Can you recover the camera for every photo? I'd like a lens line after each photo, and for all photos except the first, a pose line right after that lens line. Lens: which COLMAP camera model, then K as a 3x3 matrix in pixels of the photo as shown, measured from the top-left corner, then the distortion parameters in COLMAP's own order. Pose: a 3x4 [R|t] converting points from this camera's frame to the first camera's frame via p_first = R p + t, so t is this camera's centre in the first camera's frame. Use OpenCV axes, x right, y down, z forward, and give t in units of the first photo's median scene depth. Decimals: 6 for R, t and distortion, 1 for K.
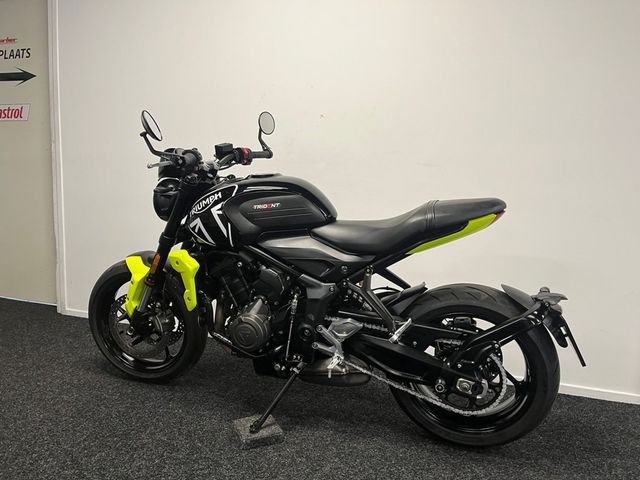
lens RADIAL K [[491.6, 0, 319.2], [0, 491.6, 233.9], [0, 0, 1]] dist [0.065989, -0.101503]
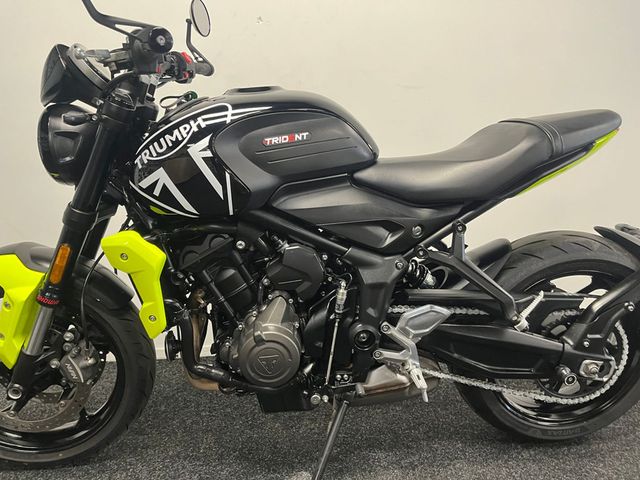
lens RADIAL K [[491.6, 0, 319.2], [0, 491.6, 233.9], [0, 0, 1]] dist [0.065989, -0.101503]
pose [[0.921384, -0.118615, 0.370112, -0.298869], [0.090454, 0.991586, 0.092605, 0.004160], [-0.377982, -0.051847, 0.924360, 0.445542]]
